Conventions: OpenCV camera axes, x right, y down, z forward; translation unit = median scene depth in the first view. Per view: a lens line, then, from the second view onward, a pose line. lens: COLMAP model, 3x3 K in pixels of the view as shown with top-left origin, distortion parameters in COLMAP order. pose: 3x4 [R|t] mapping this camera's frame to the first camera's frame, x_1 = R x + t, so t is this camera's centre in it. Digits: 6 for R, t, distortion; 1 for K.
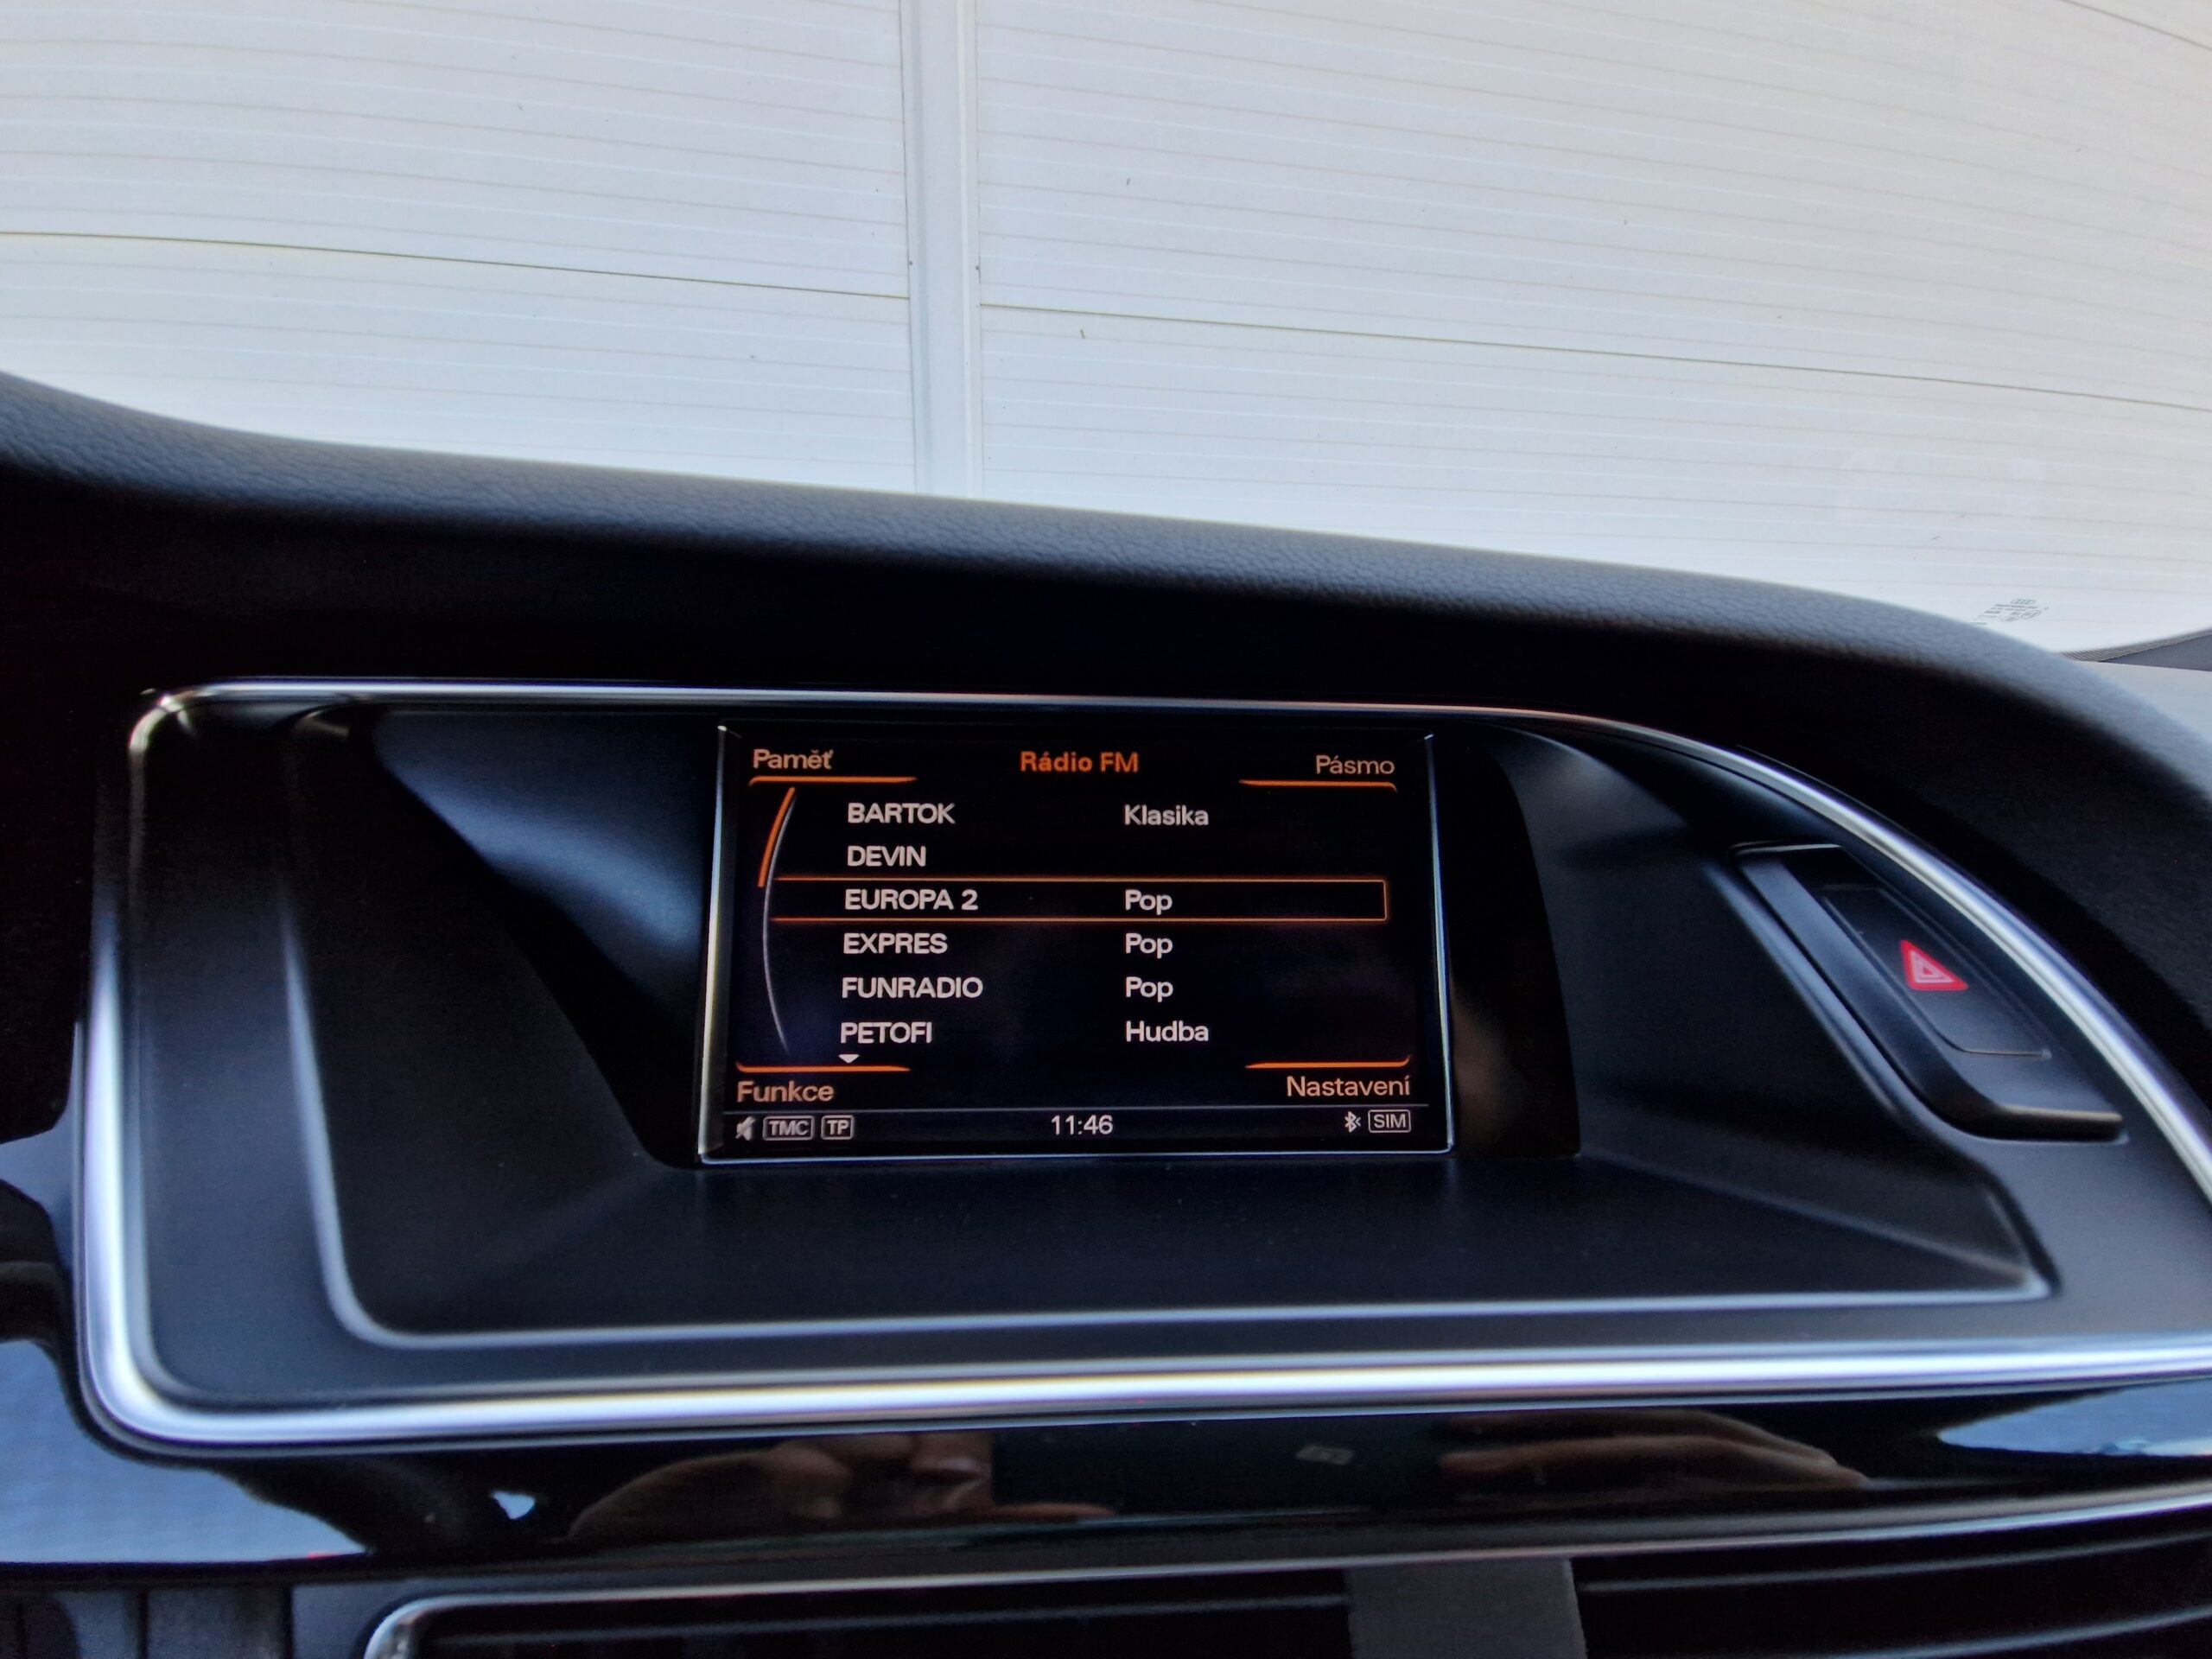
lens RADIAL K [[909.0, 0, 1093.9], [0, 909.0, 849.2], [0, 0, 1]] dist [0.011643, -0.007111]
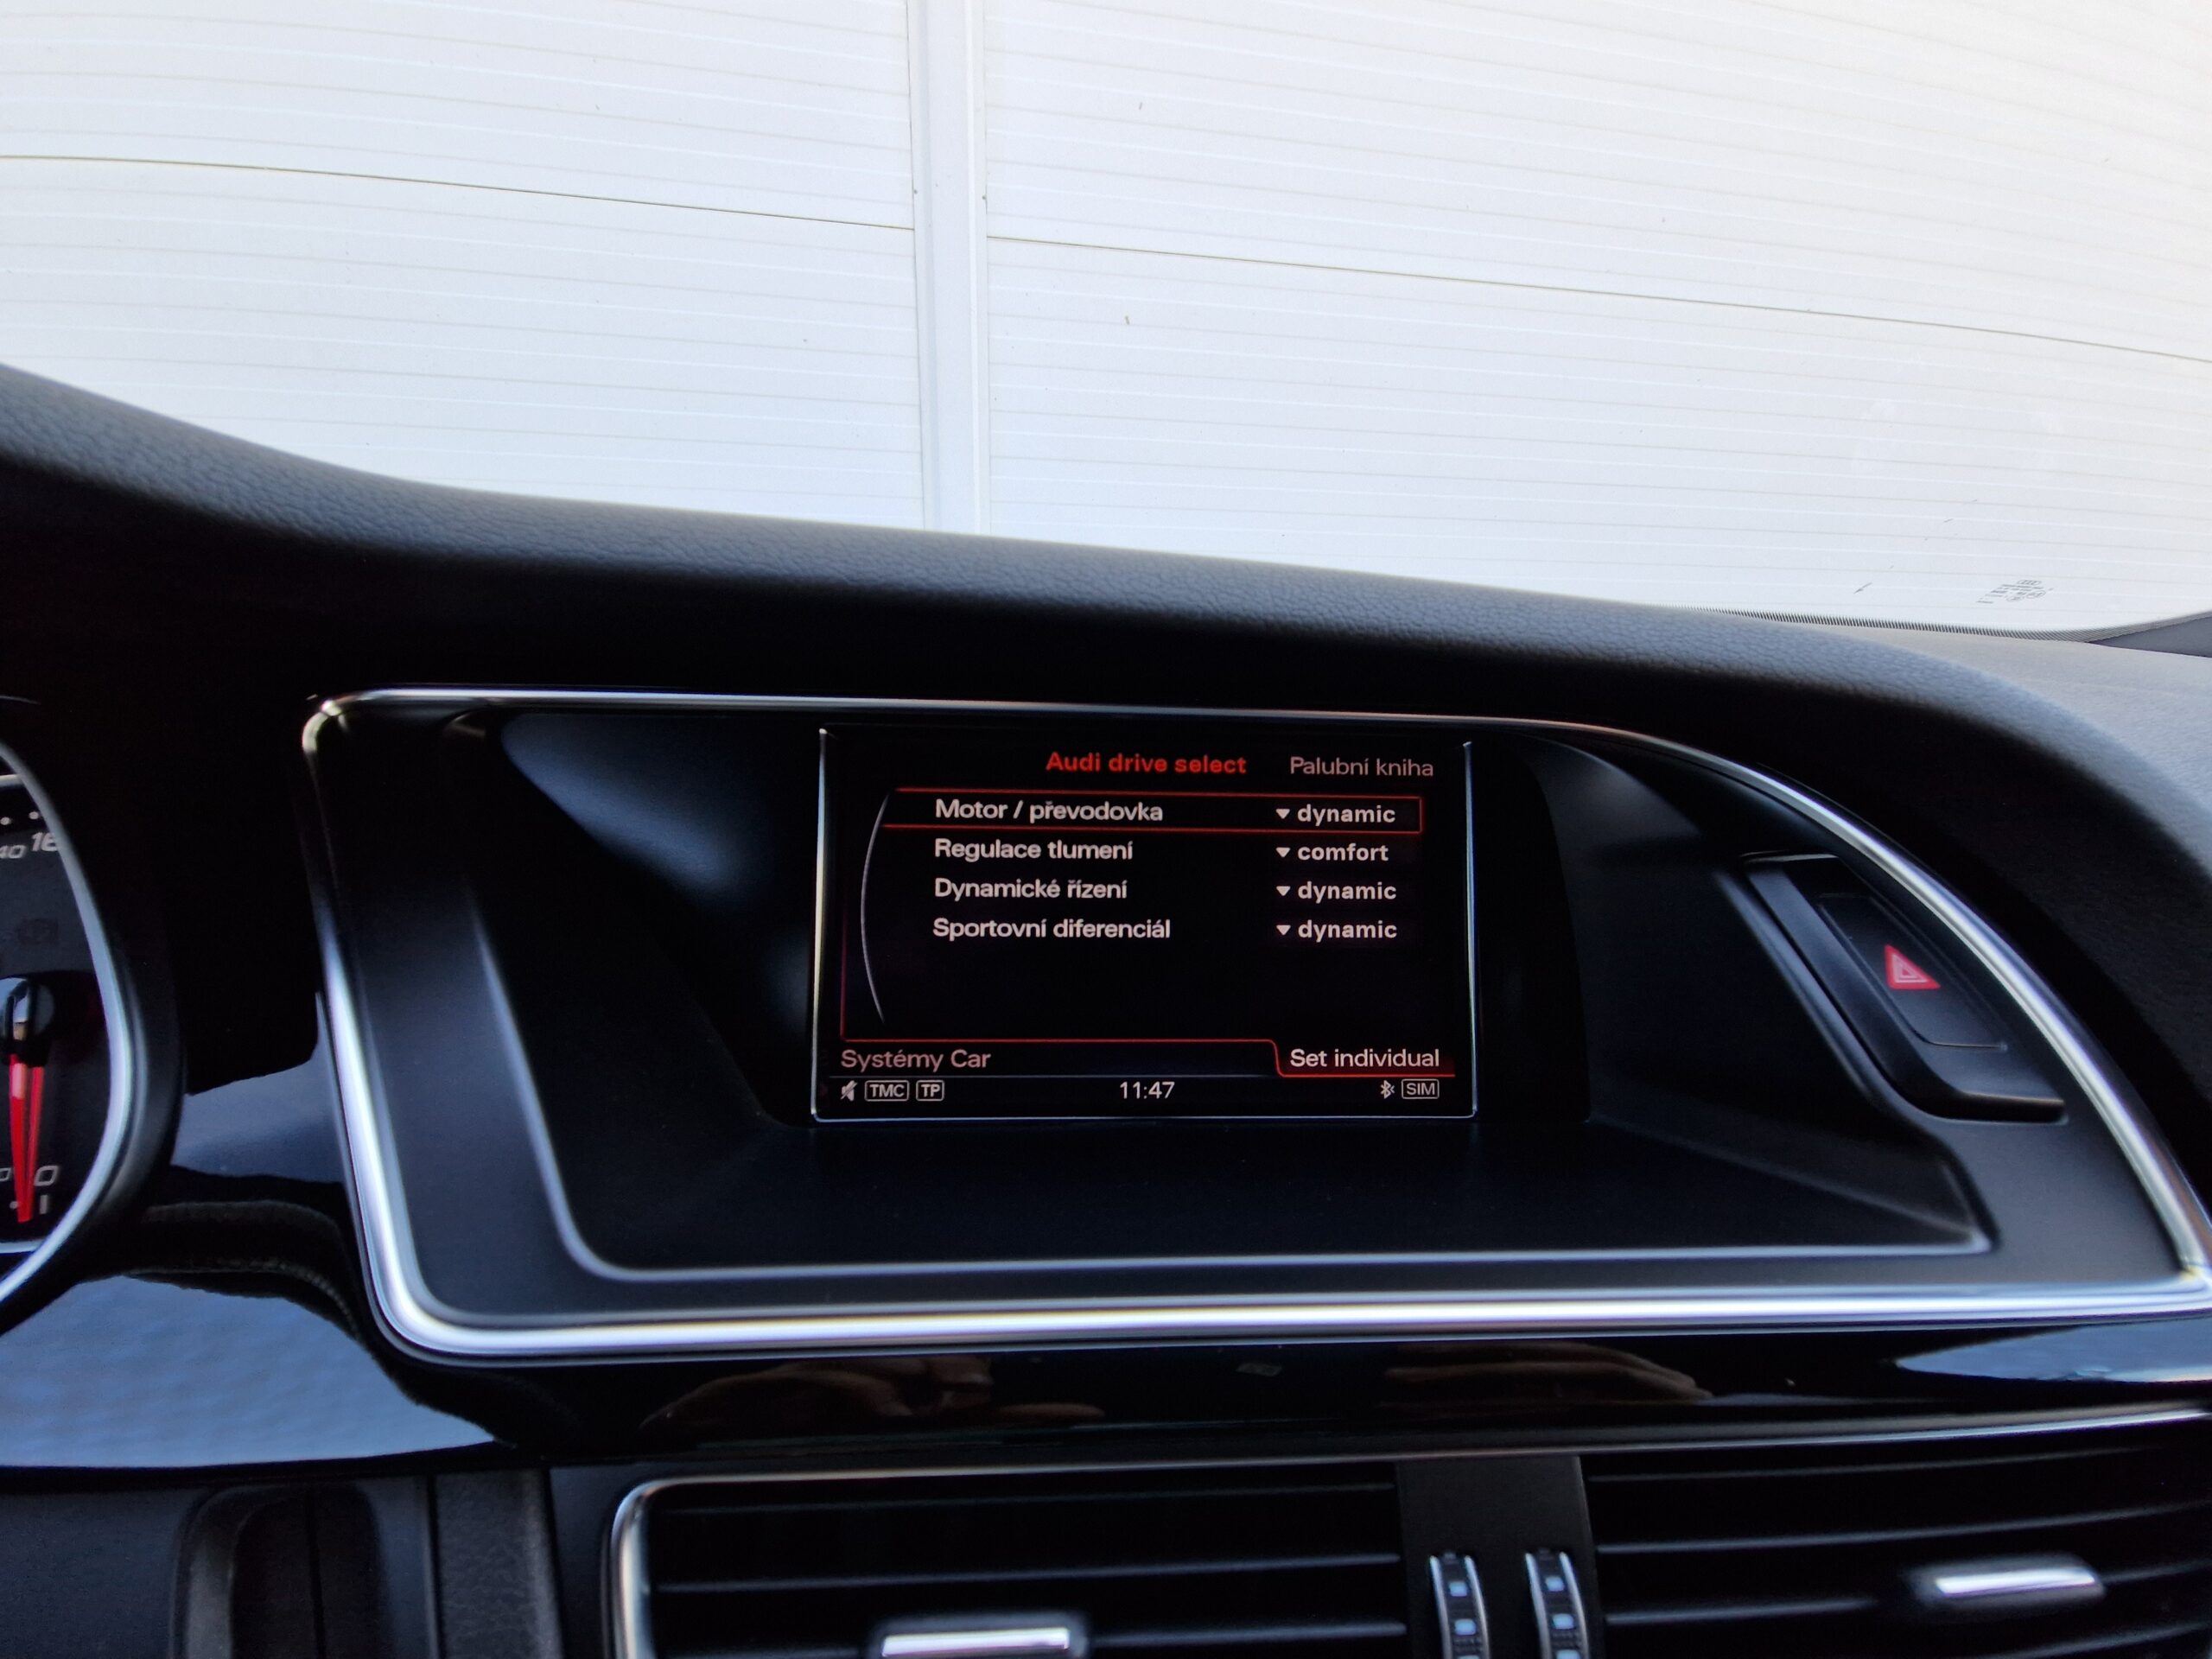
lens RADIAL K [[909.0, 0, 1092.0], [0, 909.0, 850.3], [0, 0, 1]] dist [0.011643, -0.007111]
pose [[0.999944, 0.010340, 0.002275, -0.101682], [-0.010461, 0.998046, 0.061602, -0.071506], [-0.001633, -0.061623, 0.998098, -0.119148]]
